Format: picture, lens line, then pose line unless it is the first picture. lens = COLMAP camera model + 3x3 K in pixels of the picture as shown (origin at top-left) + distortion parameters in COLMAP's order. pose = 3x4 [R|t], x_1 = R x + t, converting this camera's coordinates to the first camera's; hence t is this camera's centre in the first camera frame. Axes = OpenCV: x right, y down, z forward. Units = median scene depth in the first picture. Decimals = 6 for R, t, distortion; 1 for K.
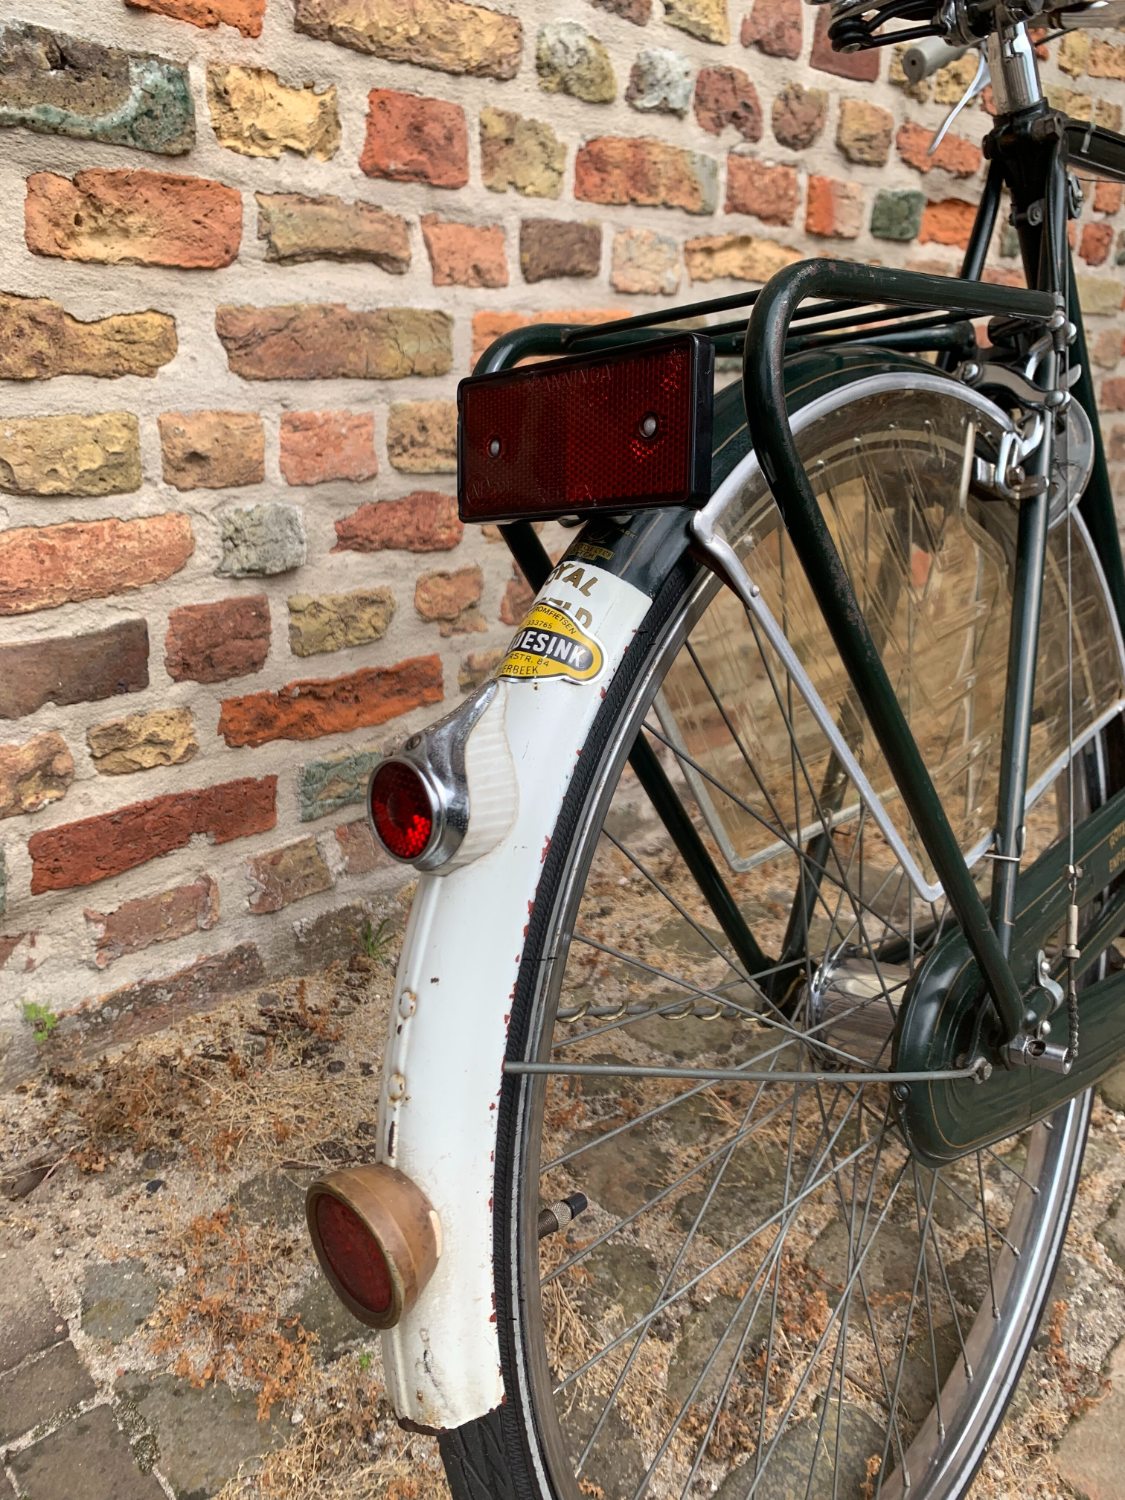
lens RADIAL K [[1164.3, 0, 570.4], [0, 1164.3, 741.7], [0, 0, 1]] dist [-0.005425, 0.006248]
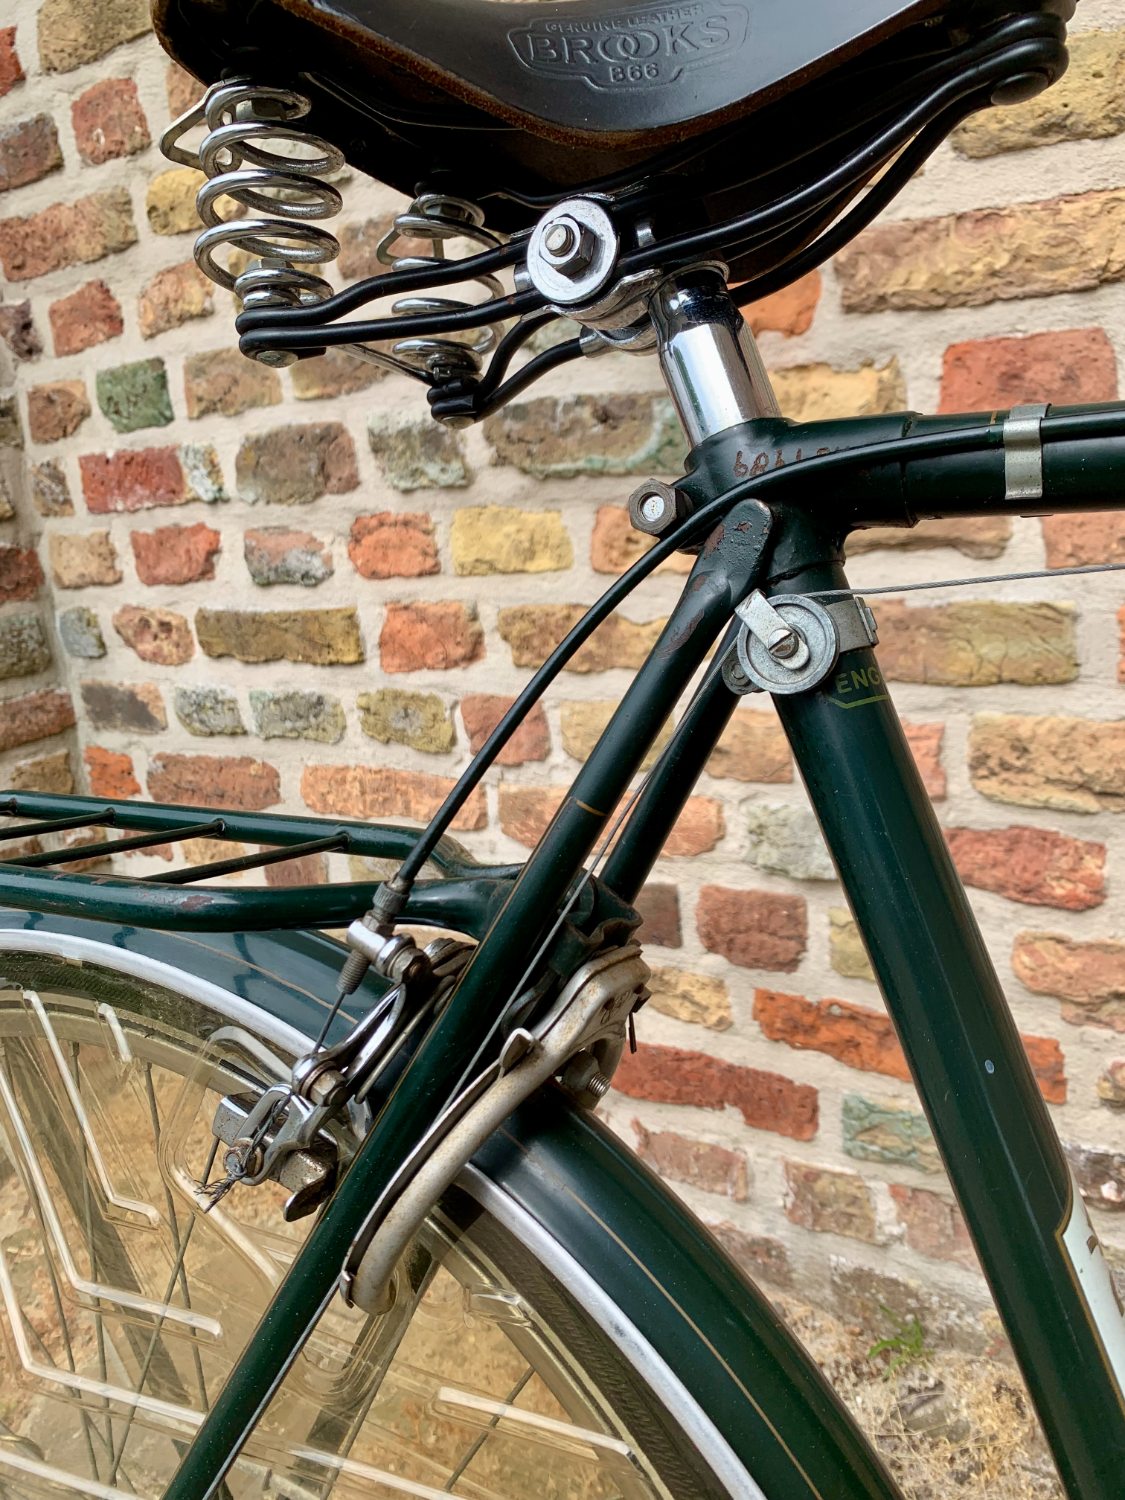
lens RADIAL K [[1159.3, 0, 577.3], [0, 1159.3, 733.3], [0, 0, 1]] dist [0.027553, -0.041495]
pose [[0.228959, 0.177487, -0.957119, 0.533976], [-0.240793, 0.963007, 0.120977, -0.309870], [0.943184, 0.202769, 0.263227, 0.548682]]
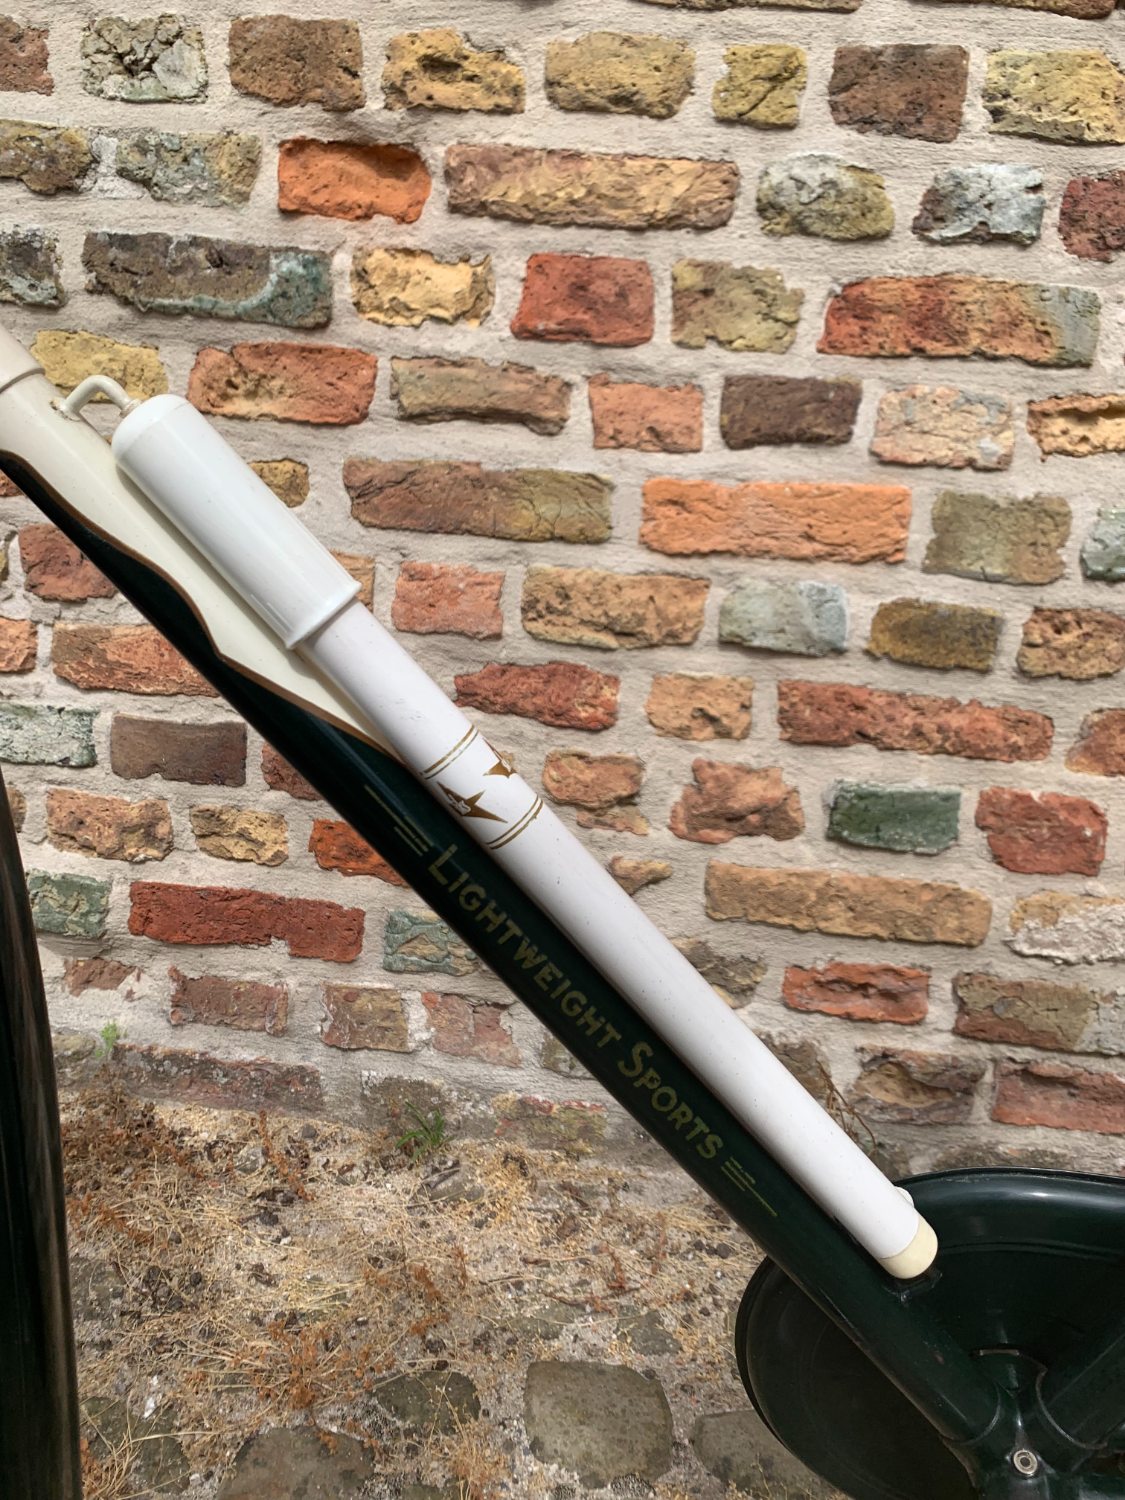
lens RADIAL K [[1181.6, 0, 563.1], [0, 1181.6, 735.1], [0, 0, 1]] dist [0.003697, -0.001001]
pose [[0.633556, 0.160031, -0.756966, 0.615563], [-0.313758, 0.947457, -0.062301, -0.108148], [0.707222, 0.276975, 0.650478, 0.433907]]
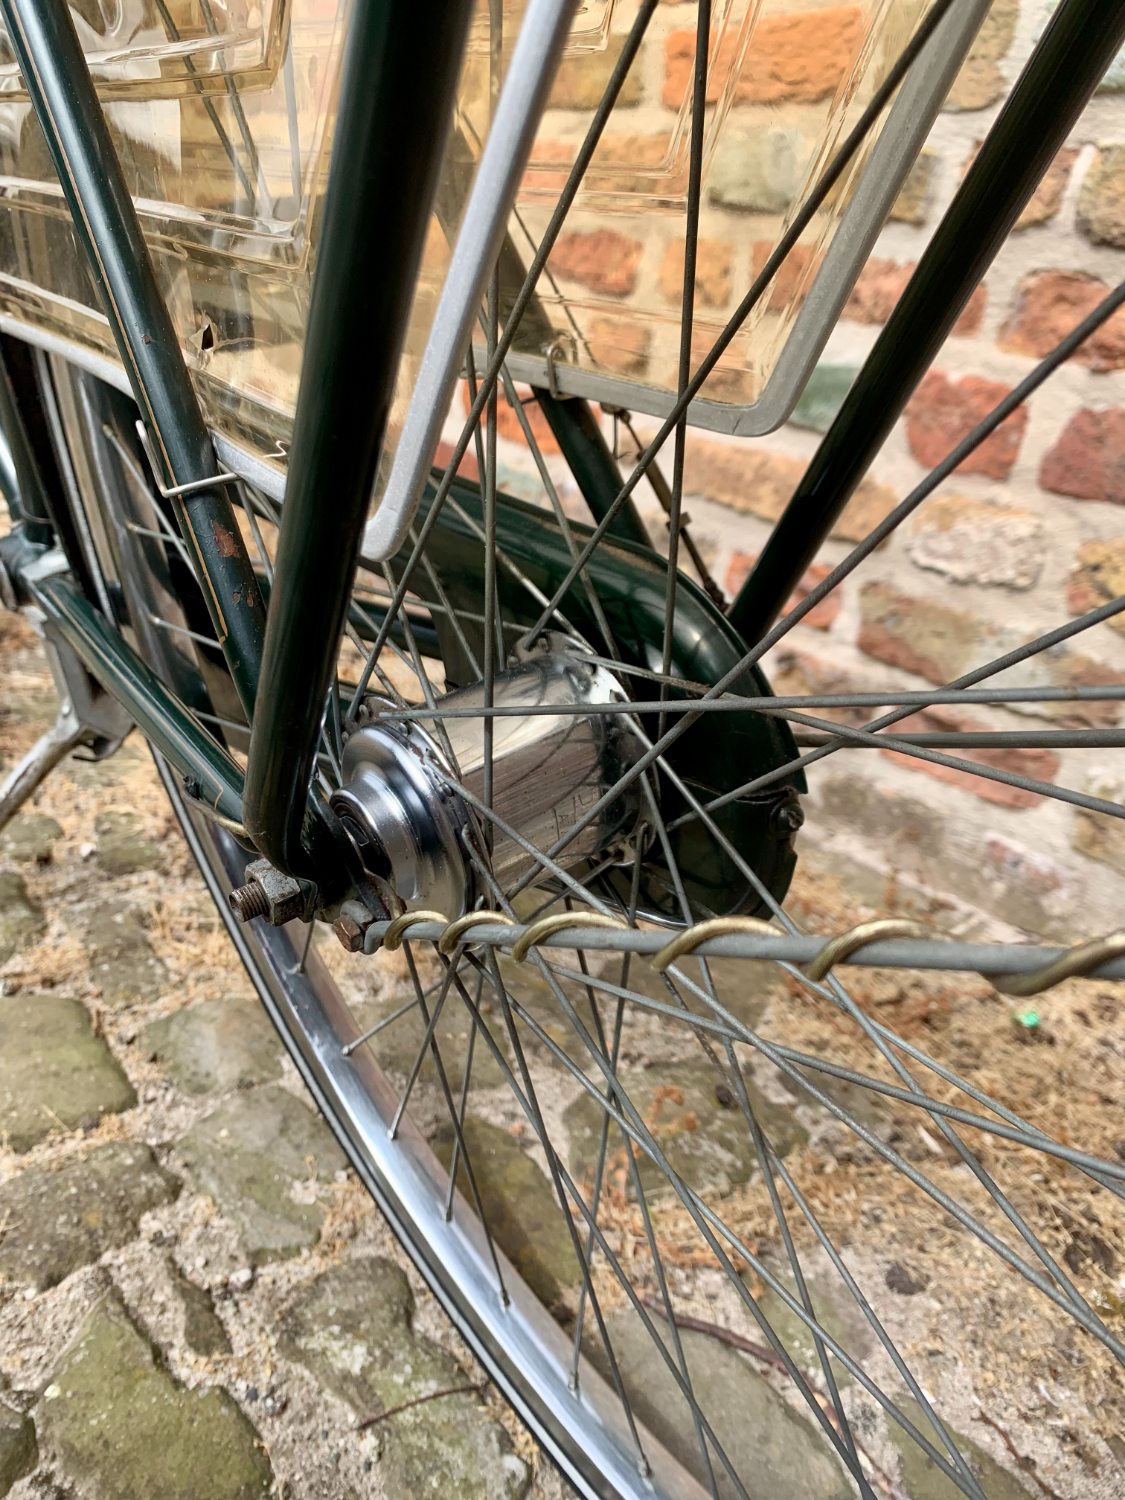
lens RADIAL K [[1164.3, 0, 570.4], [0, 1164.3, 741.7], [0, 0, 1]] dist [-0.005425, 0.006248]
pose [[-0.083117, 0.332499, -0.939434, 1.032834], [-0.454502, 0.826293, 0.332667, -0.178090], [0.886859, 0.454625, 0.082443, 1.150935]]
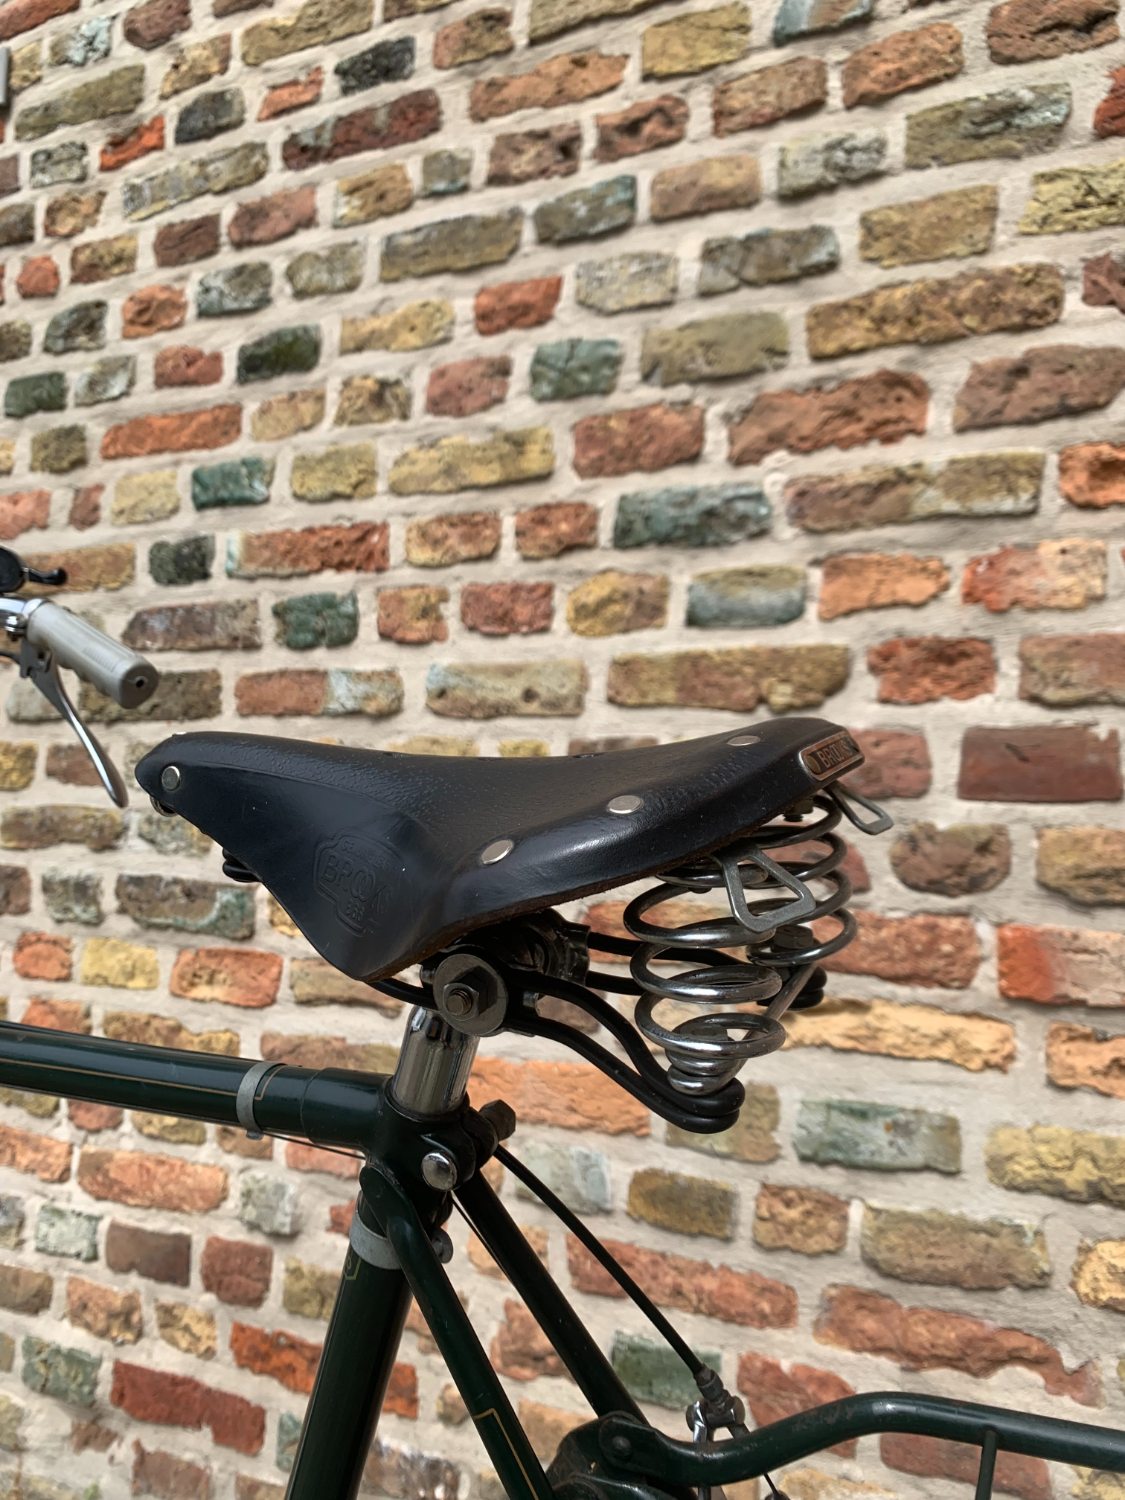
lens RADIAL K [[1164.3, 0, 570.4], [0, 1164.3, 741.7], [0, 0, 1]] dist [-0.005425, 0.006248]
pose [[0.358350, -0.104748, -0.927692, 1.066109], [-0.345441, 0.908283, -0.235993, -0.430988], [0.867327, 0.405031, 0.289299, 0.670708]]
